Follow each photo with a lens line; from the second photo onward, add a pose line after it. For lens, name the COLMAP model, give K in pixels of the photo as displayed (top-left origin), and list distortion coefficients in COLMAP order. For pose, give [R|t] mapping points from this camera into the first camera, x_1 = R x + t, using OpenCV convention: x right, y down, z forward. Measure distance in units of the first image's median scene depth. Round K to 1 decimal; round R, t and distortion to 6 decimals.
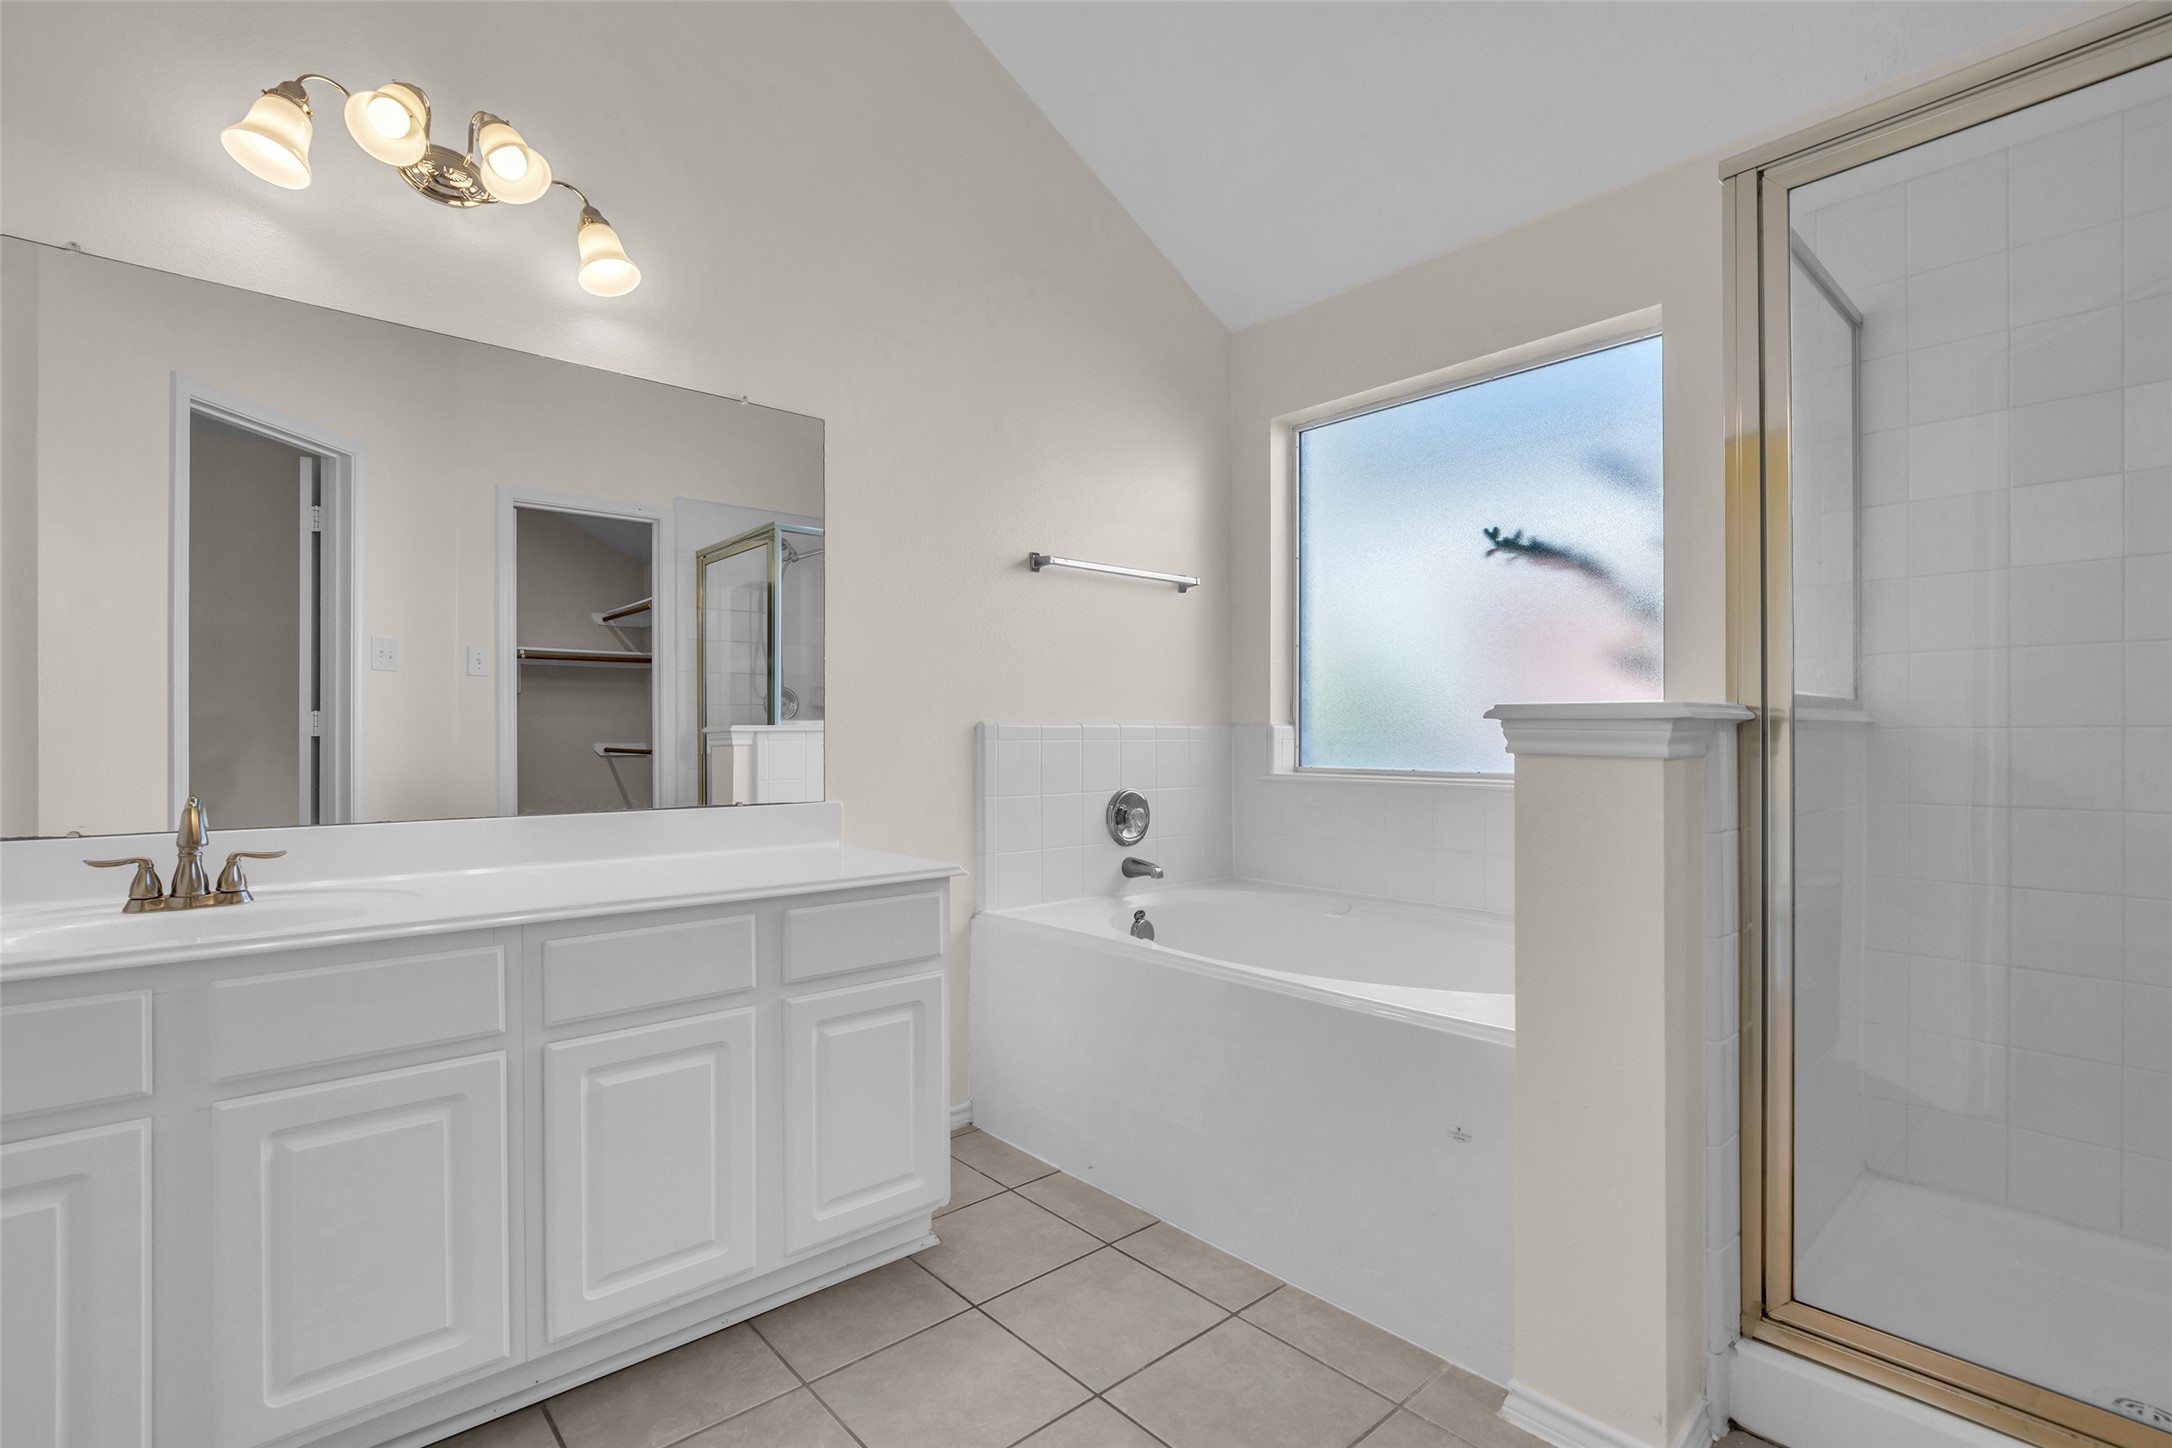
lens RADIAL K [[995.8, 0, 1082.5], [0, 995.8, 730.8], [0, 0, 1]] dist [-0.008419, 0.000728]
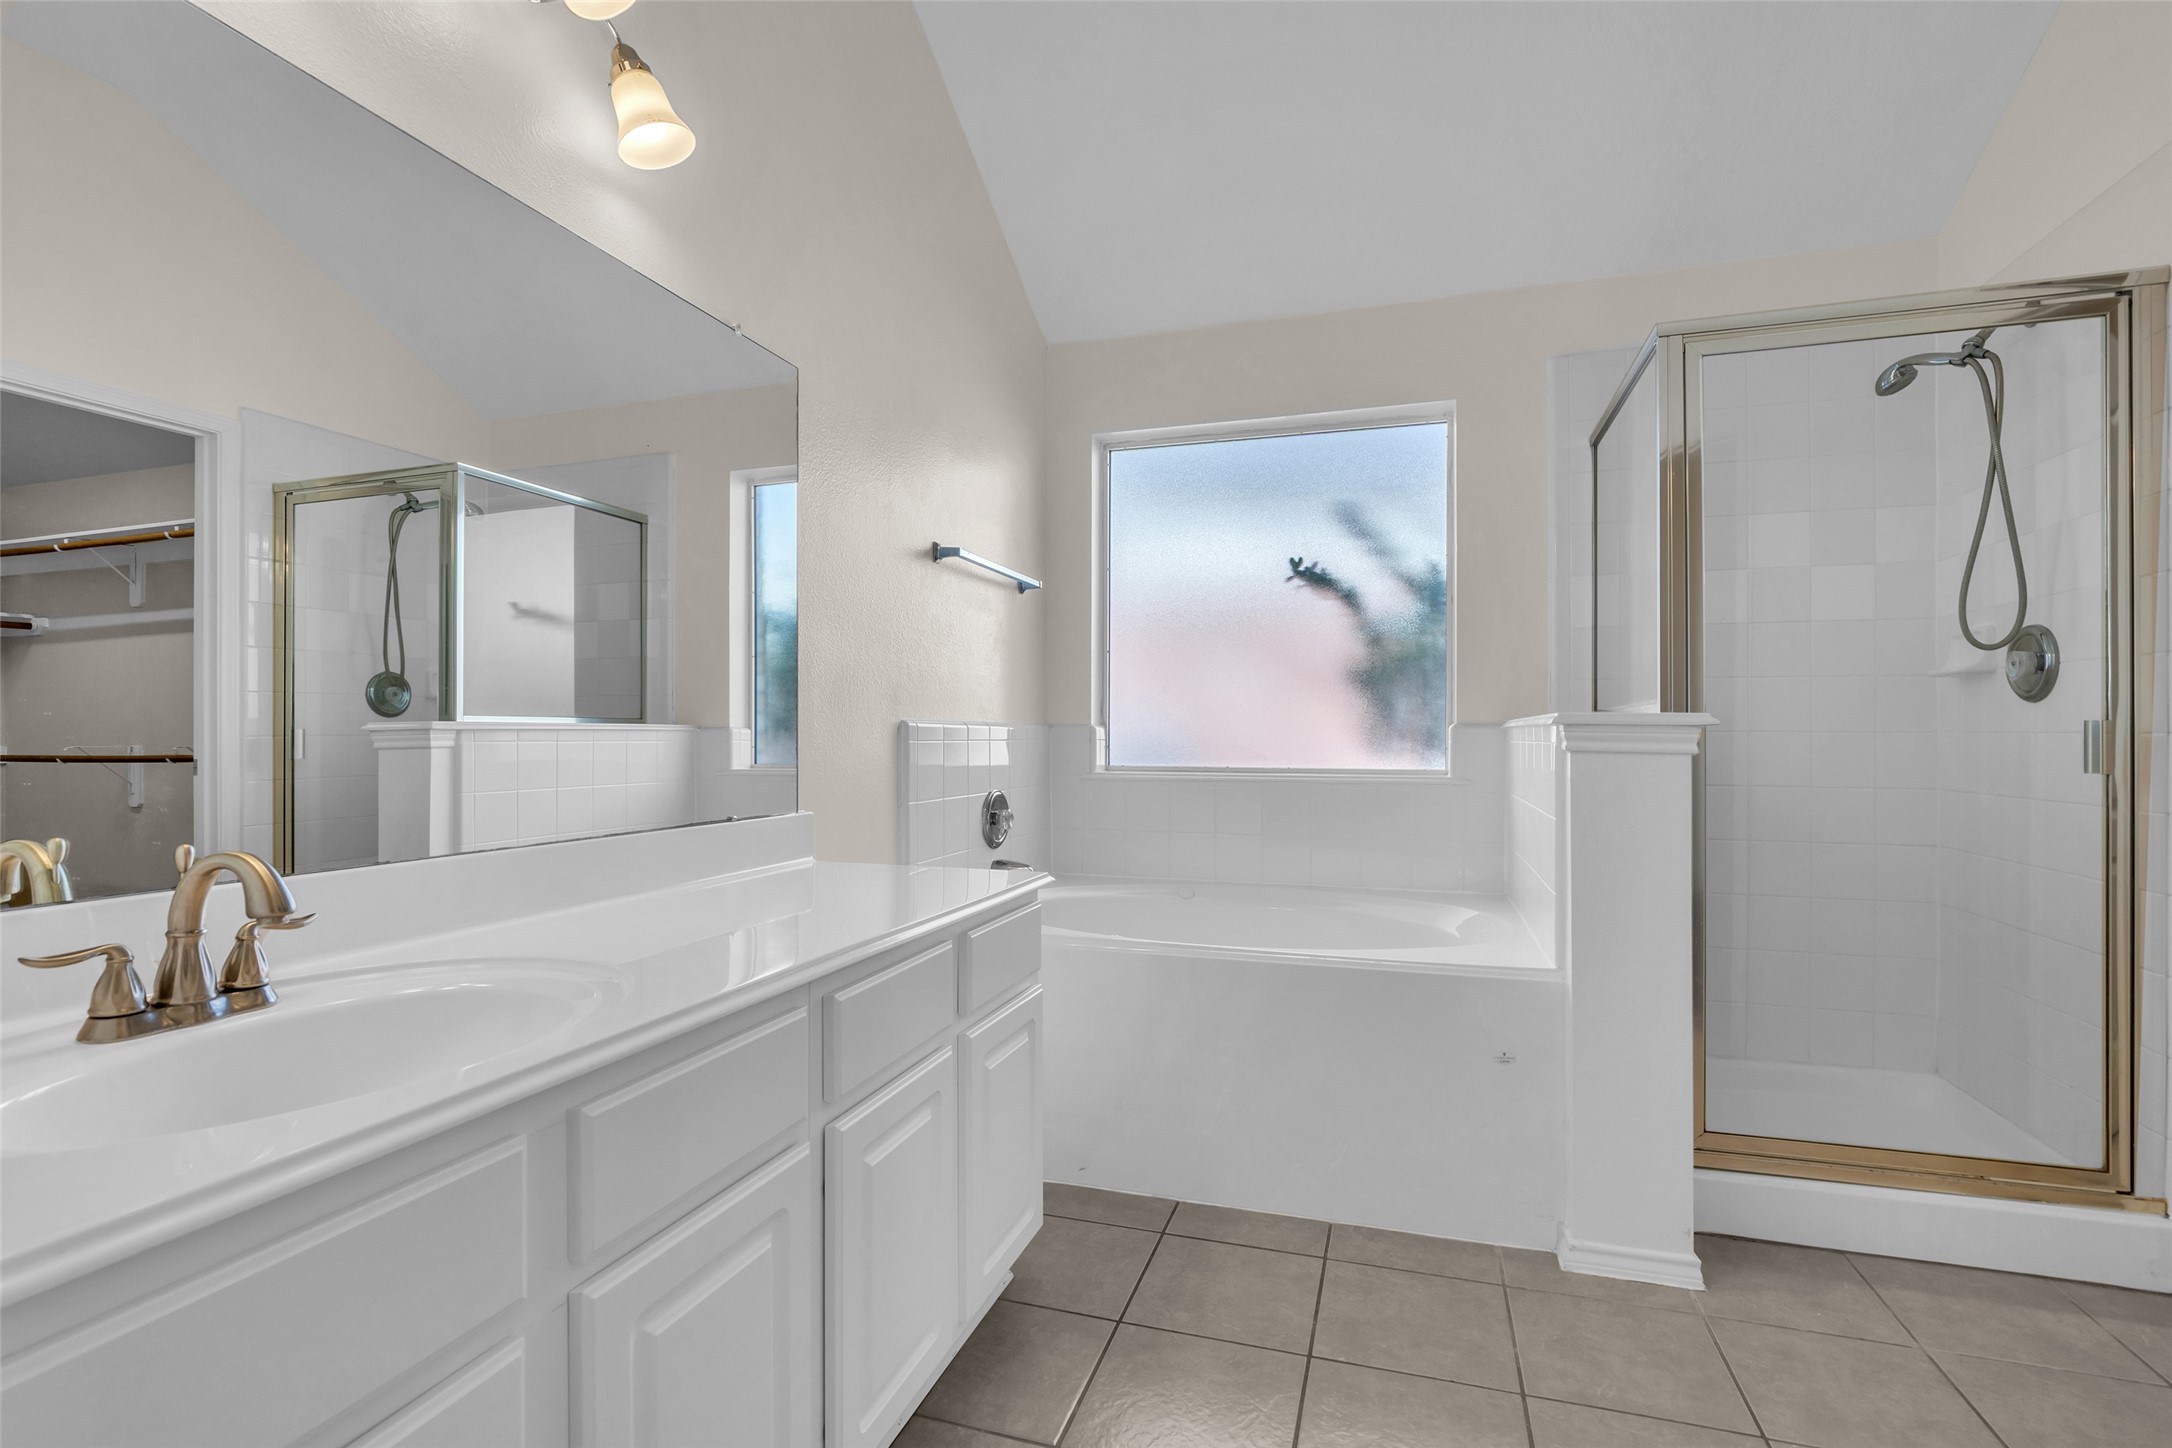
lens RADIAL K [[995.8, 0, 1081.1], [0, 995.8, 729.9], [0, 0, 1]] dist [-0.008419, 0.000728]
pose [[0.865795, 0.002786, 0.500391, -0.405468], [-0.002598, 0.999996, -0.001072, 0.000024], [-0.500392, -0.000372, 0.865799, 0.112897]]
